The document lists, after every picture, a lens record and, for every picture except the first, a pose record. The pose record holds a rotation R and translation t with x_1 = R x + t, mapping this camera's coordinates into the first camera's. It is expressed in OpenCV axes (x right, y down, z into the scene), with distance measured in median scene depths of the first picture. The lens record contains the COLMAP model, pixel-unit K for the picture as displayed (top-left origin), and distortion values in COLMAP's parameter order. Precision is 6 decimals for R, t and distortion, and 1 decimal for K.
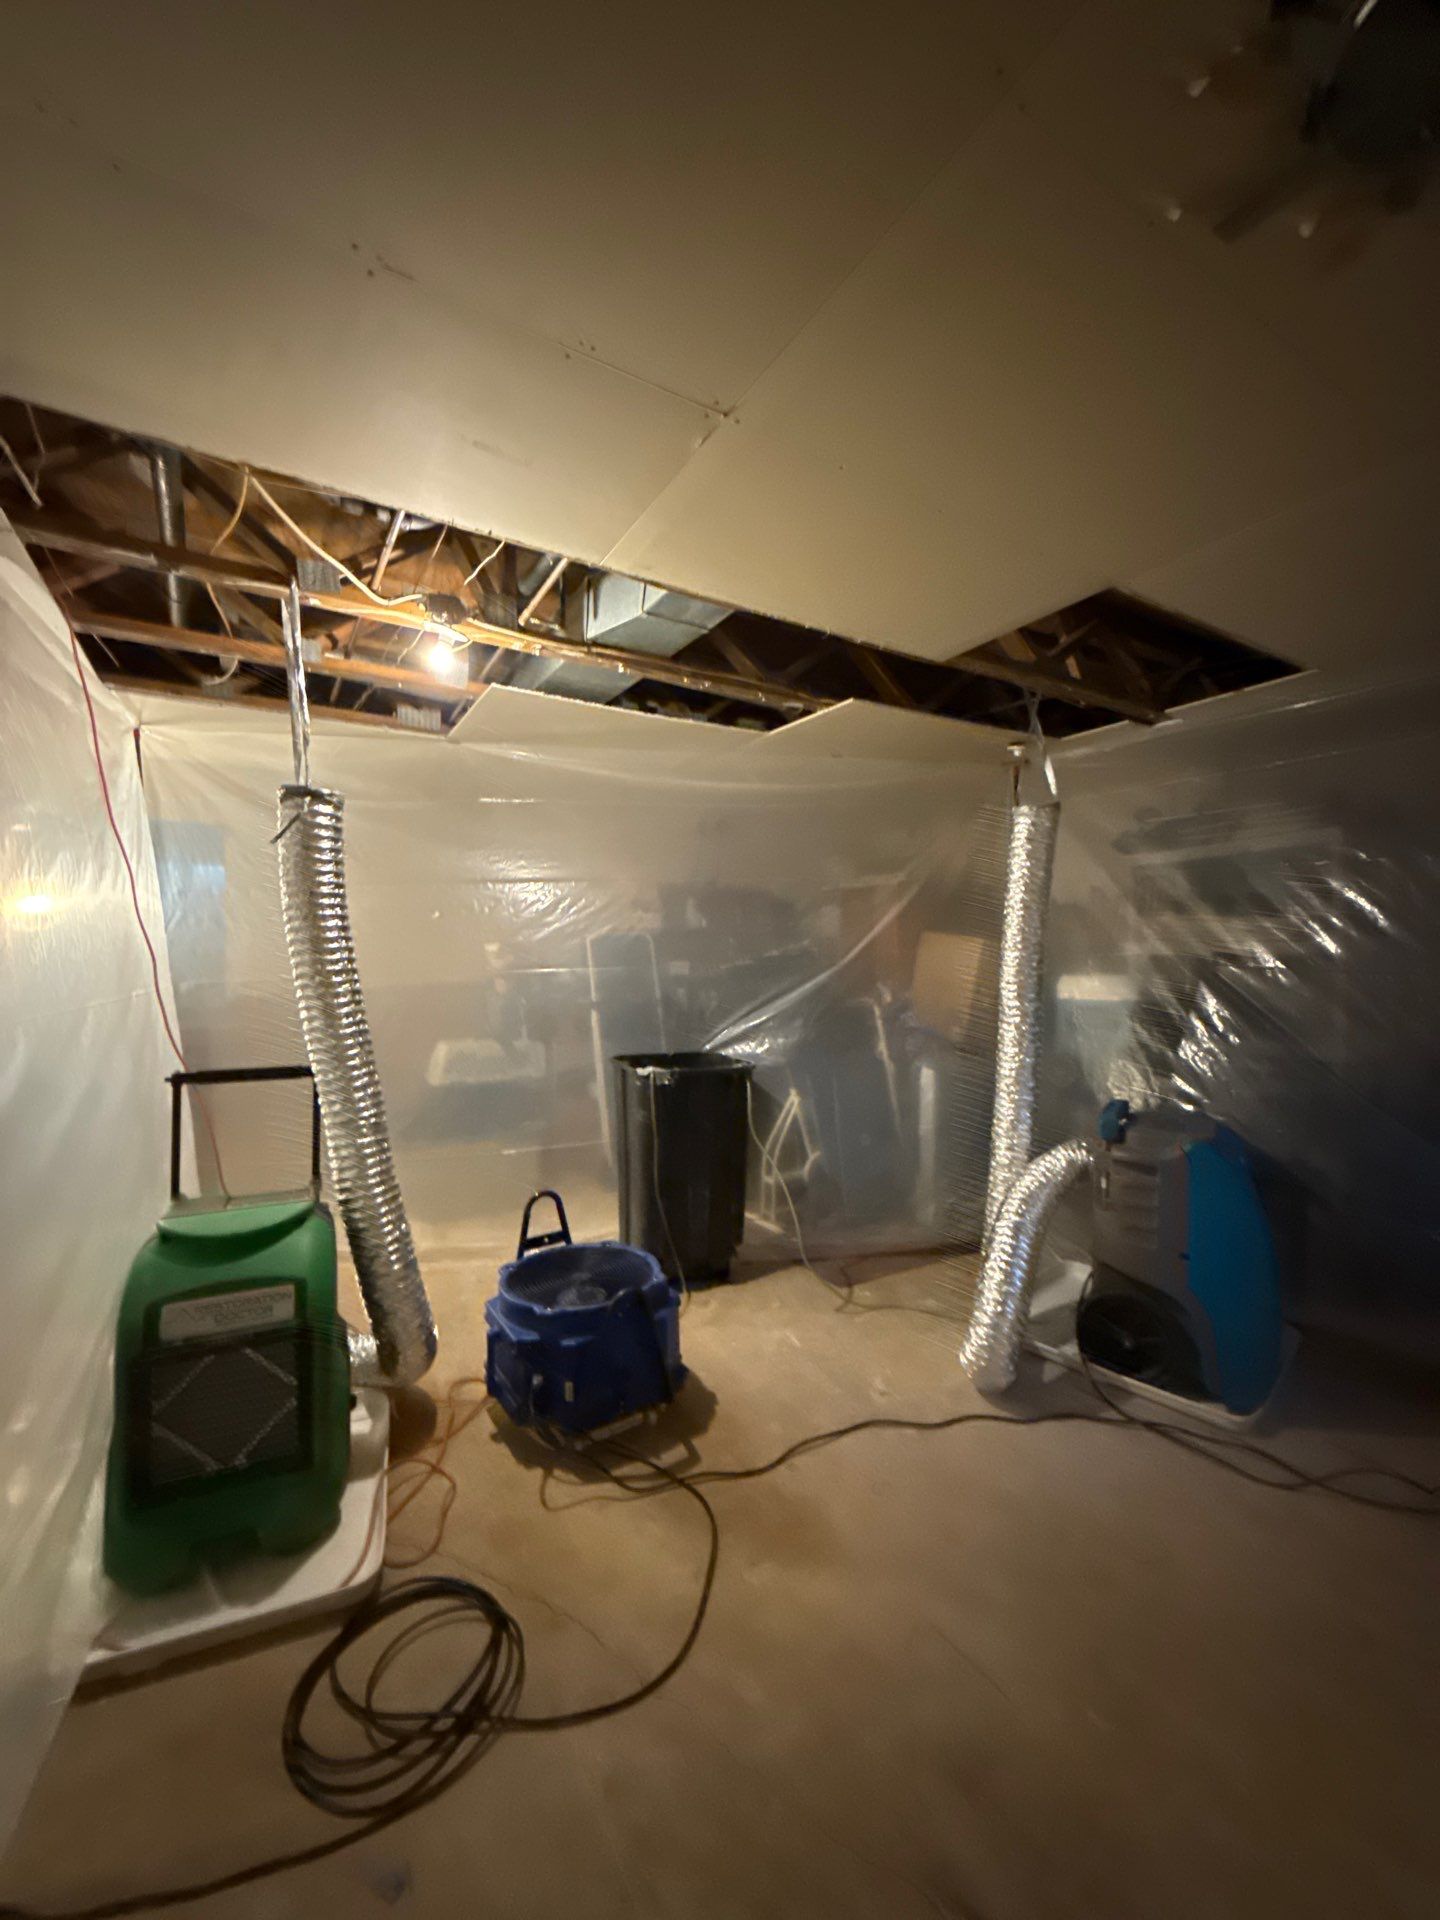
lens RADIAL K [[768.8, 0, 715.3], [0, 768.8, 949.1], [0, 0, 1]] dist [0.001087, 0.000038]
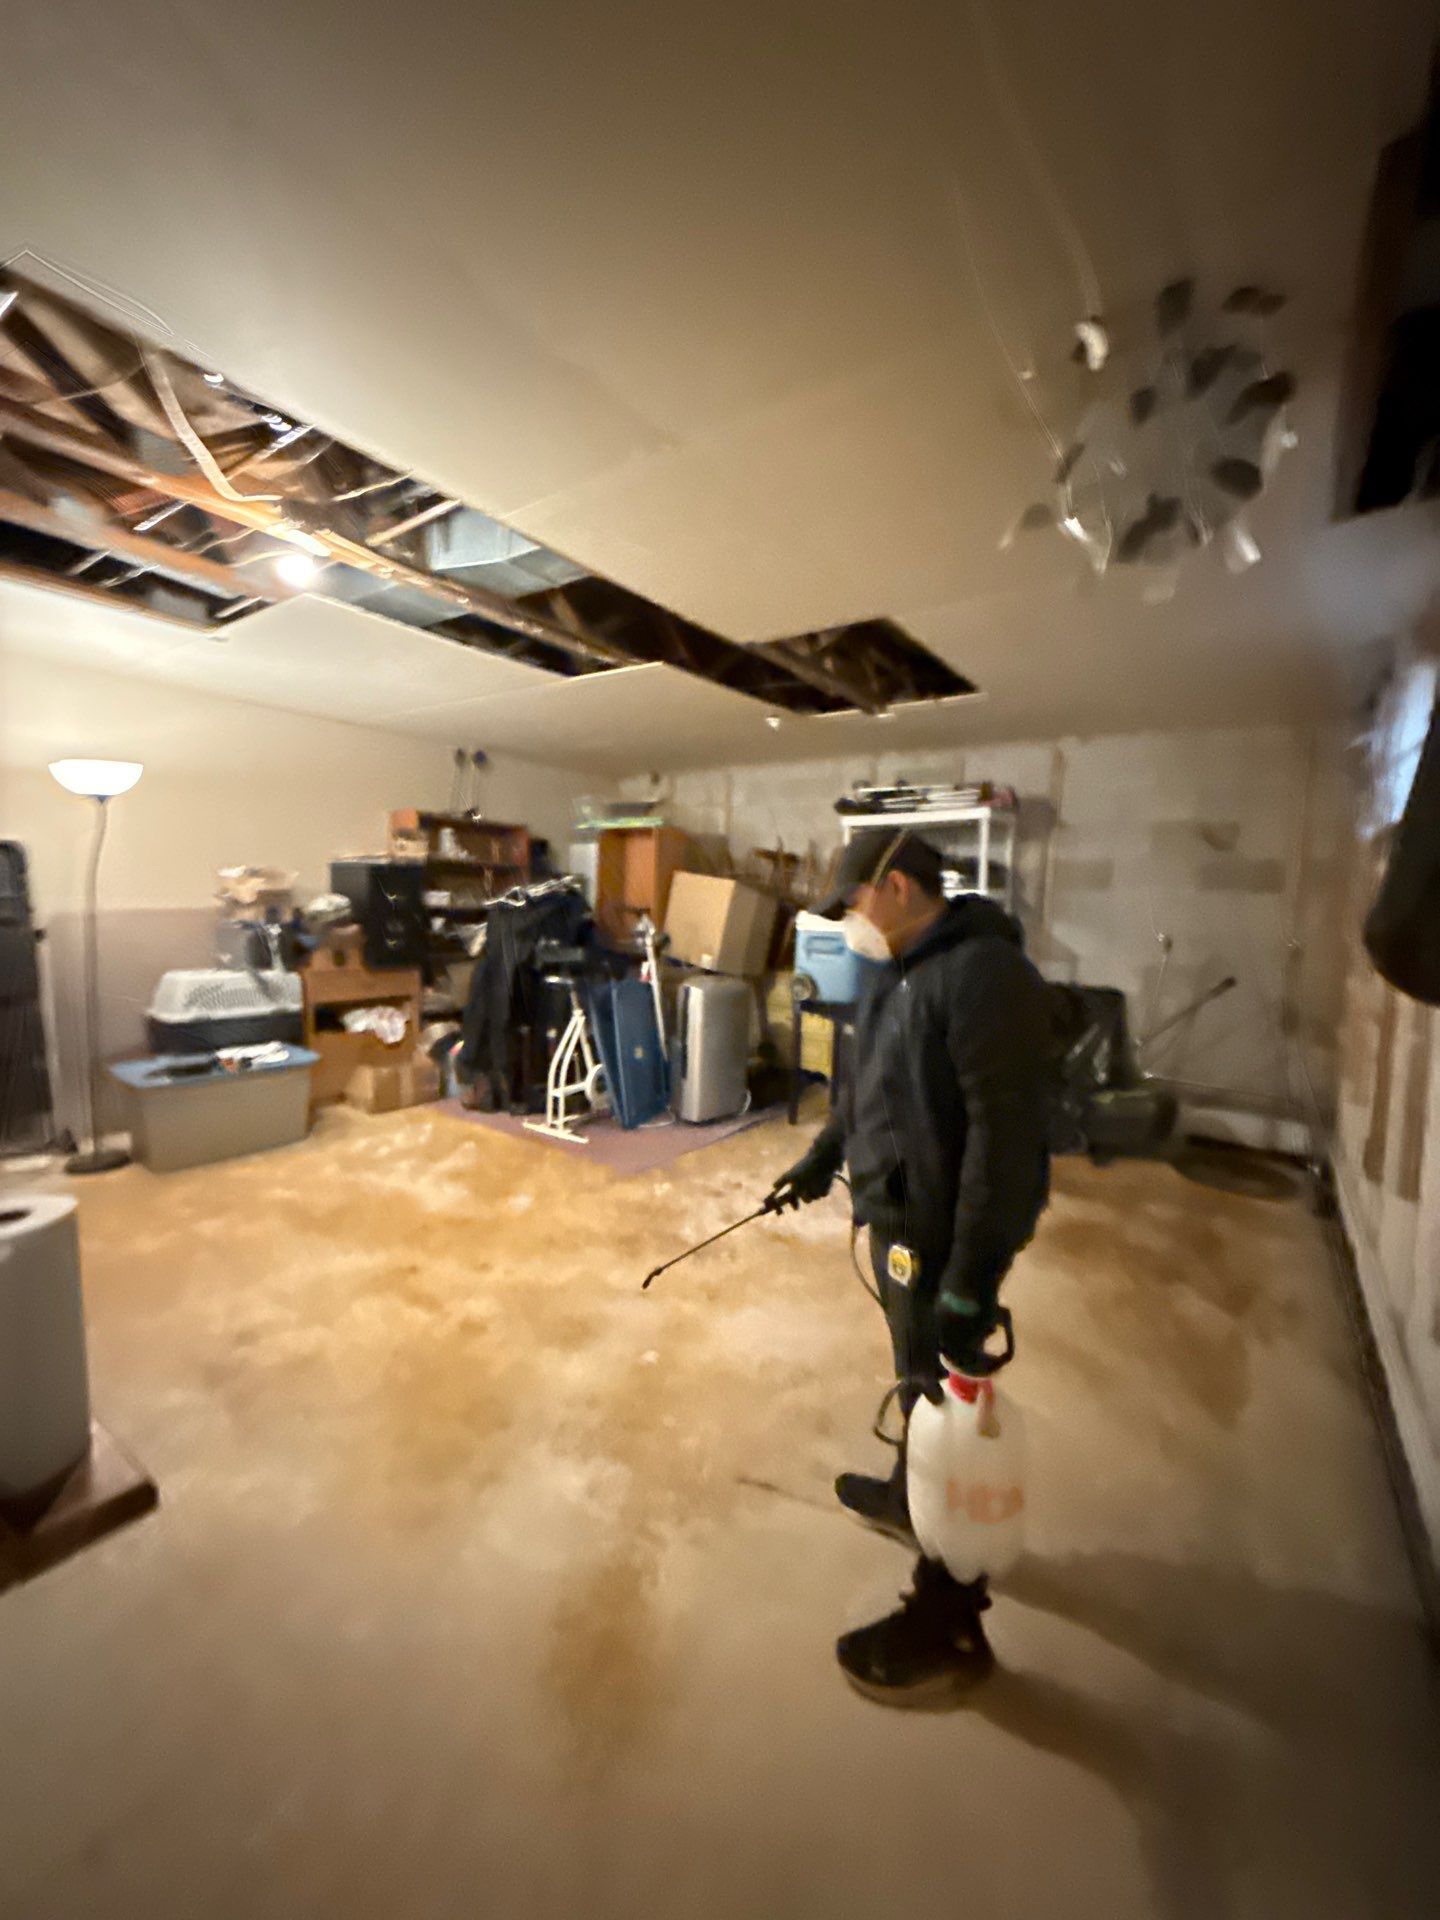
lens RADIAL K [[791.3, 0, 713.3], [0, 791.3, 975.2], [0, 0, 1]] dist [-0.000816, -0.000232]
pose [[0.913391, -0.013102, 0.406871, -0.236336], [-0.032841, 0.993853, 0.105729, 0.004520], [-0.405755, -0.109934, 0.907346, -0.137909]]
